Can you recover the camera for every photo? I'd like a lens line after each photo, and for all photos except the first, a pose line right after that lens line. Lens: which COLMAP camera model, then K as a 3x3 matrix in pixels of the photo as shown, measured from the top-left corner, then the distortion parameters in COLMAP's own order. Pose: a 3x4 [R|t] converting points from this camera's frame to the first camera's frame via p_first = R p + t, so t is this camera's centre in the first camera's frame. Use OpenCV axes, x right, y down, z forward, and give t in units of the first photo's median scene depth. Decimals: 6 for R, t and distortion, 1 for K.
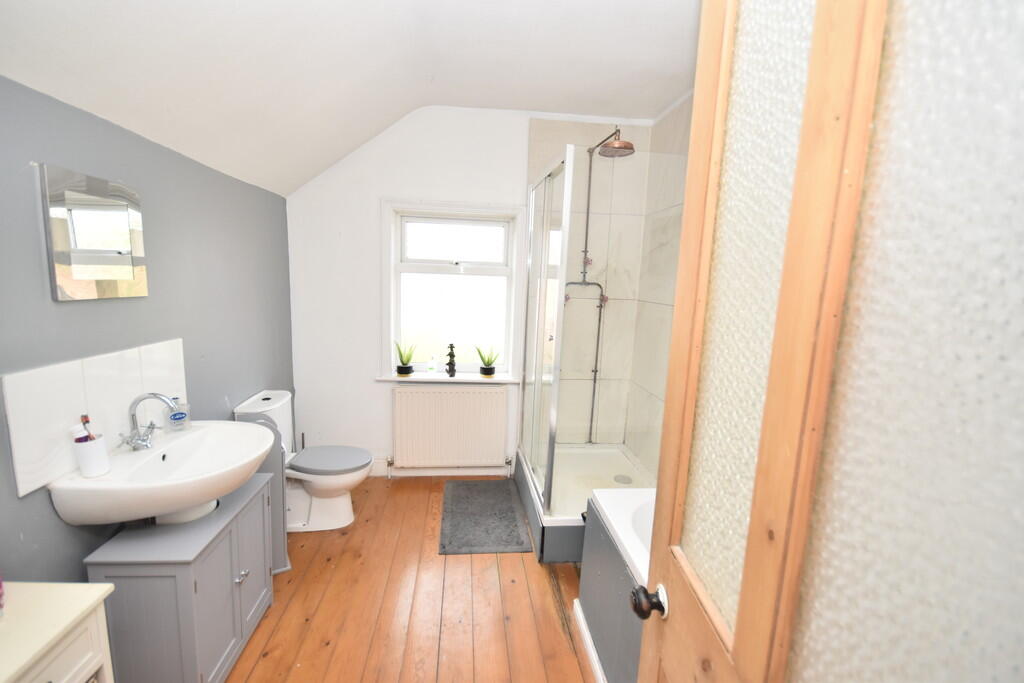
lens RADIAL K [[456.0, 0, 516.5], [0, 456.0, 344.6], [0, 0, 1]] dist [0.010814, -0.001766]
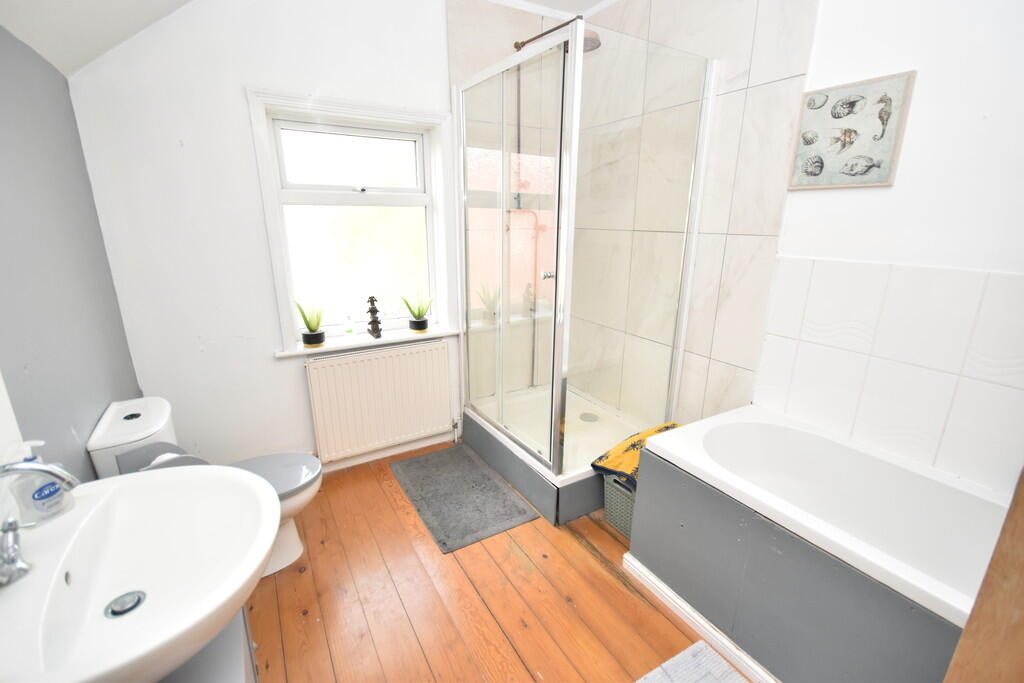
lens RADIAL K [[456.0, 0, 505.9], [0, 456.0, 343.1], [0, 0, 1]] dist [0.010814, -0.001766]
pose [[0.907056, -0.147539, 0.394313, -0.256965], [0.093165, 0.983707, 0.153758, -0.022383], [-0.410573, -0.102730, 0.906022, 0.191564]]
